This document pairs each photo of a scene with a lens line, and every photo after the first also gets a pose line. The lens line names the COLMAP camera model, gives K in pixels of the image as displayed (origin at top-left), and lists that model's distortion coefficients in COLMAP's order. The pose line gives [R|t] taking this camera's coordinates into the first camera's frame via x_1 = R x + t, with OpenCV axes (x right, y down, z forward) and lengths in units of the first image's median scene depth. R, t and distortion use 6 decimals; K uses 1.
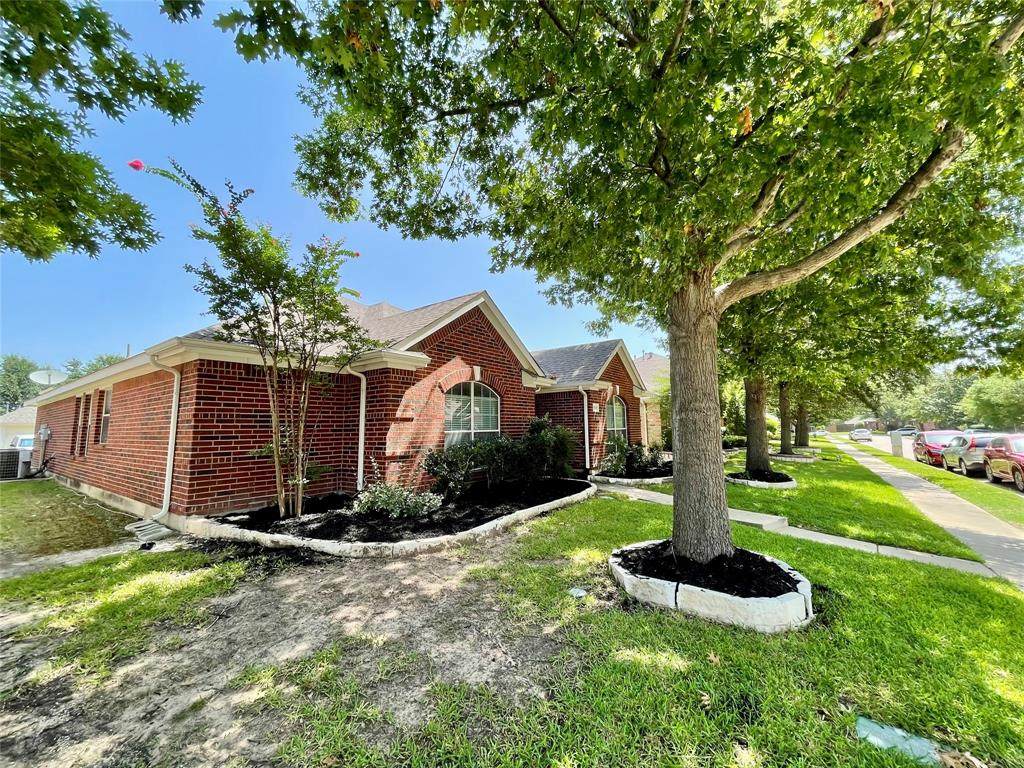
lens RADIAL K [[411.6, 0, 507.4], [0, 411.6, 378.6], [0, 0, 1]] dist [0.001047, 0.000003]
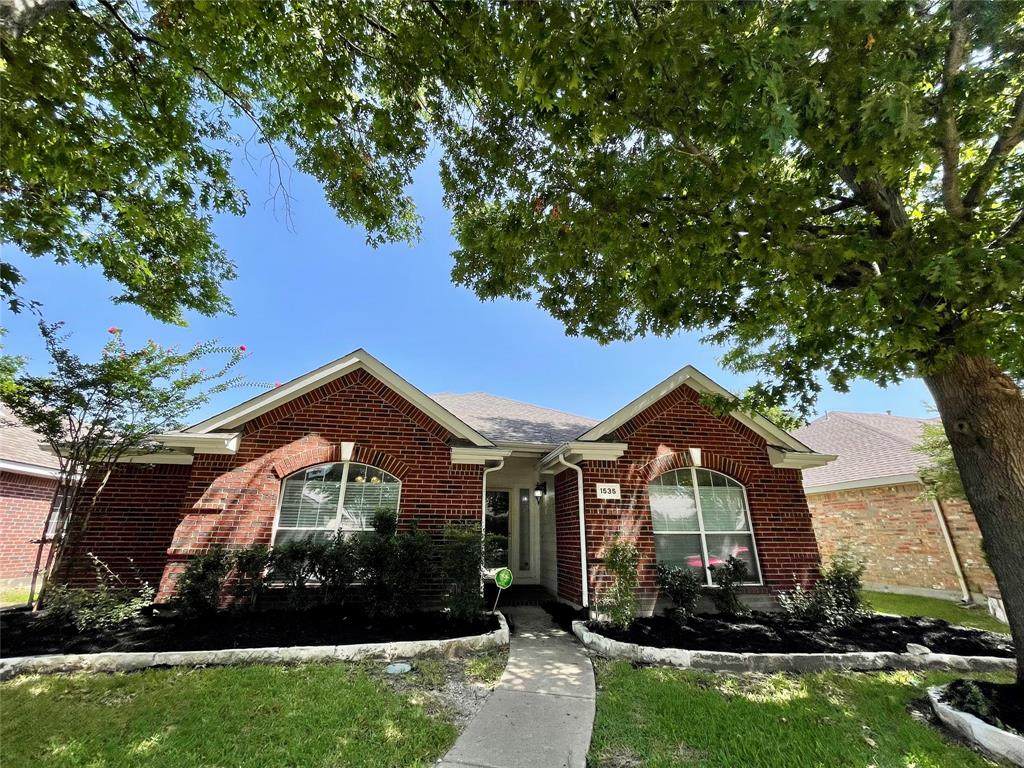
lens RADIAL K [[411.6, 0, 510.0], [0, 411.6, 383.1], [0, 0, 1]] dist [0.001047, 0.000003]
pose [[0.719322, -0.209660, -0.662283, 0.730231], [0.062496, 0.969033, -0.238891, 0.071959], [0.691860, 0.130450, 0.710150, 0.668290]]
